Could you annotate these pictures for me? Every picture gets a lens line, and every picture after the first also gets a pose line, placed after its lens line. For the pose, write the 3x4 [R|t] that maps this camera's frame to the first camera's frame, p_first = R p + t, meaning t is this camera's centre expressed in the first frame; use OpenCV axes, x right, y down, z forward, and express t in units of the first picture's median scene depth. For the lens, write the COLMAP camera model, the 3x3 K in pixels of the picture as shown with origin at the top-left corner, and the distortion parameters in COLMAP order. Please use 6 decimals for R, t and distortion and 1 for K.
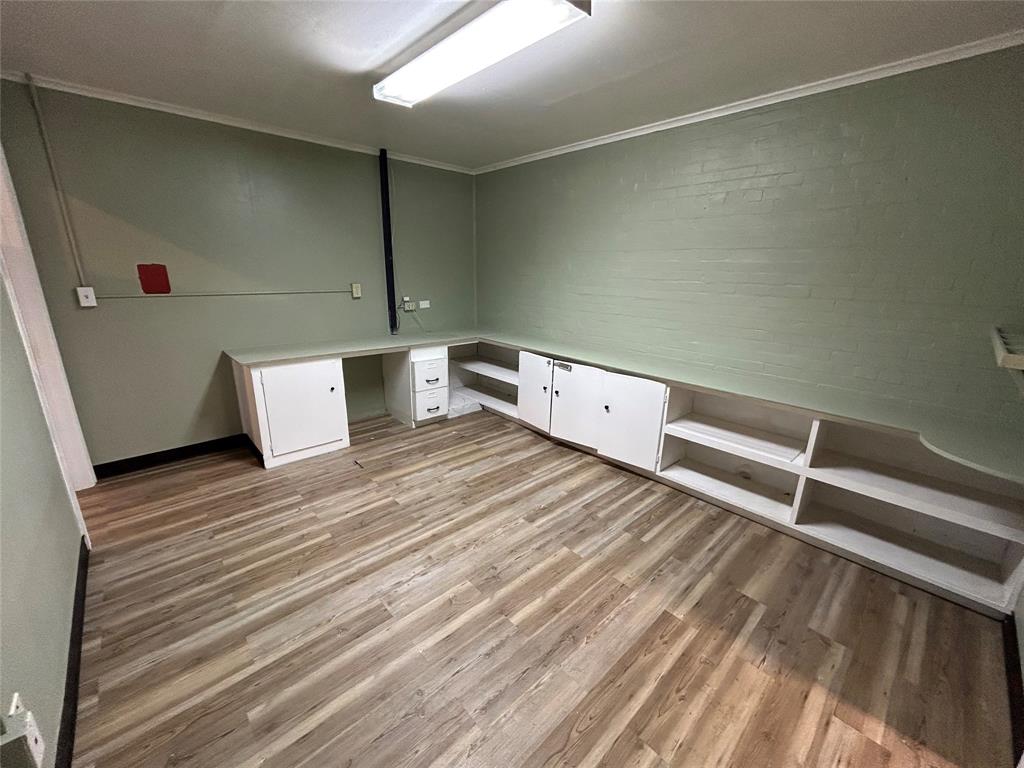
lens RADIAL K [[411.3, 0, 512.5], [0, 411.3, 384.5], [0, 0, 1]] dist [-0.001962, 0.000416]
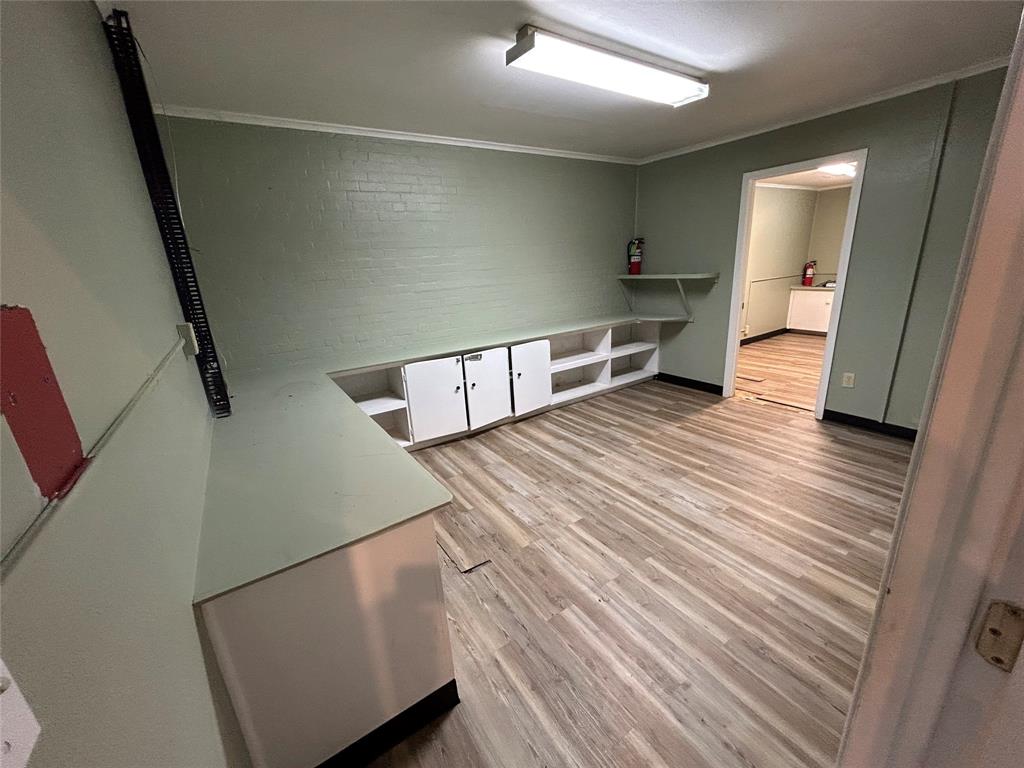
lens RADIAL K [[411.3, 0, 512.5], [0, 411.3, 384.5], [0, 0, 1]] dist [-0.001962, 0.000416]
pose [[0.156312, -0.308945, 0.938147, -1.154477], [0.326542, 0.912577, 0.246116, -0.278966], [-0.932168, 0.267874, 0.243531, 0.913146]]
